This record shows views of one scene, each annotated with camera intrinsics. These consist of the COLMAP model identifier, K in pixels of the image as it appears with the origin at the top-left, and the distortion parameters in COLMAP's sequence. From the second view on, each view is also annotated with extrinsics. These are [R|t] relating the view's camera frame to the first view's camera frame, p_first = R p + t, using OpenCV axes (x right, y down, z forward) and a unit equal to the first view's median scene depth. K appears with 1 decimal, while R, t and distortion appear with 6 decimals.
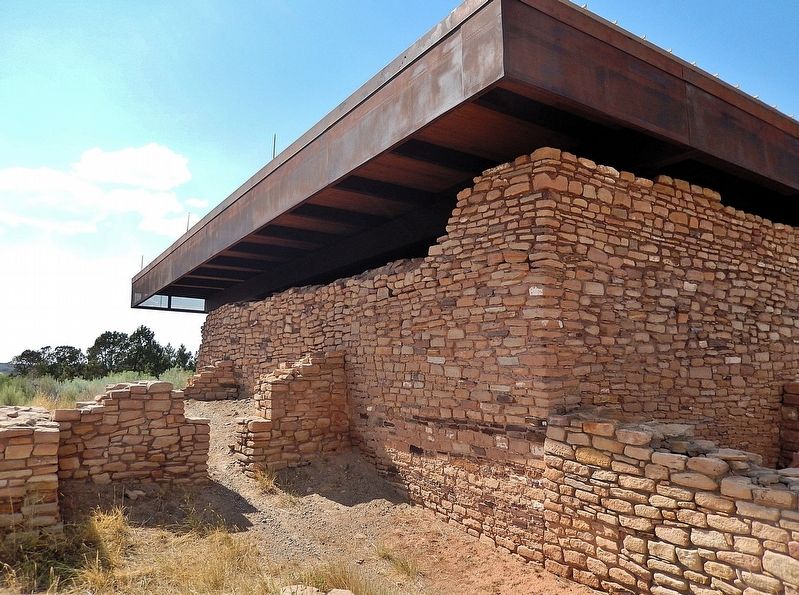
lens RADIAL K [[601.5, 0, 396.5], [0, 601.5, 297.2], [0, 0, 1]] dist [0.033534, -0.018490]
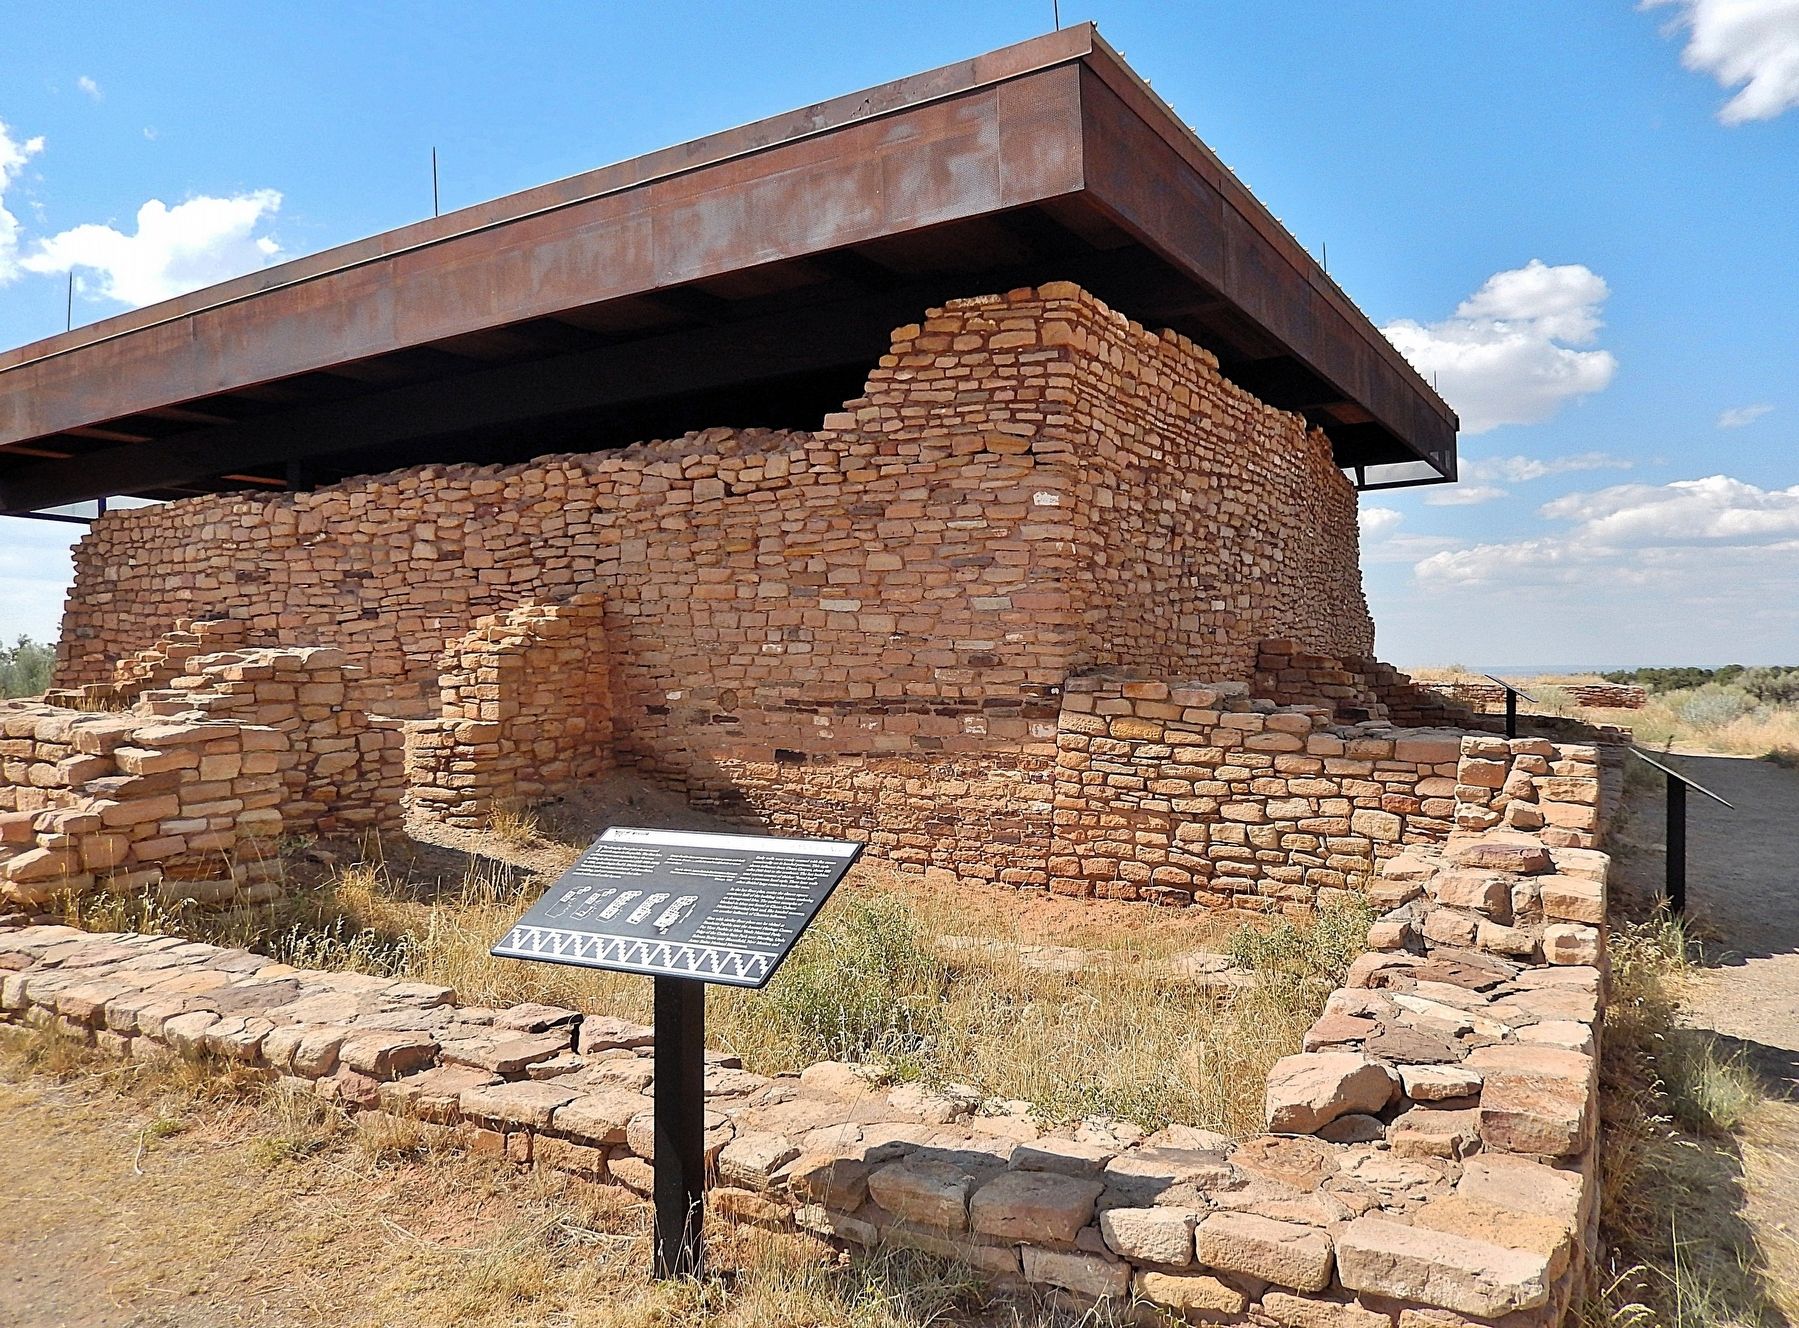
lens RADIAL K [[1354.3, 0, 902.1], [0, 1354.3, 652.0], [0, 0, 1]] dist [0.033534, -0.018490]
pose [[0.904143, -0.015444, 0.426951, -0.481643], [-0.034232, 0.993515, 0.108430, 0.001211], [-0.425856, -0.112651, 0.897751, -0.266750]]
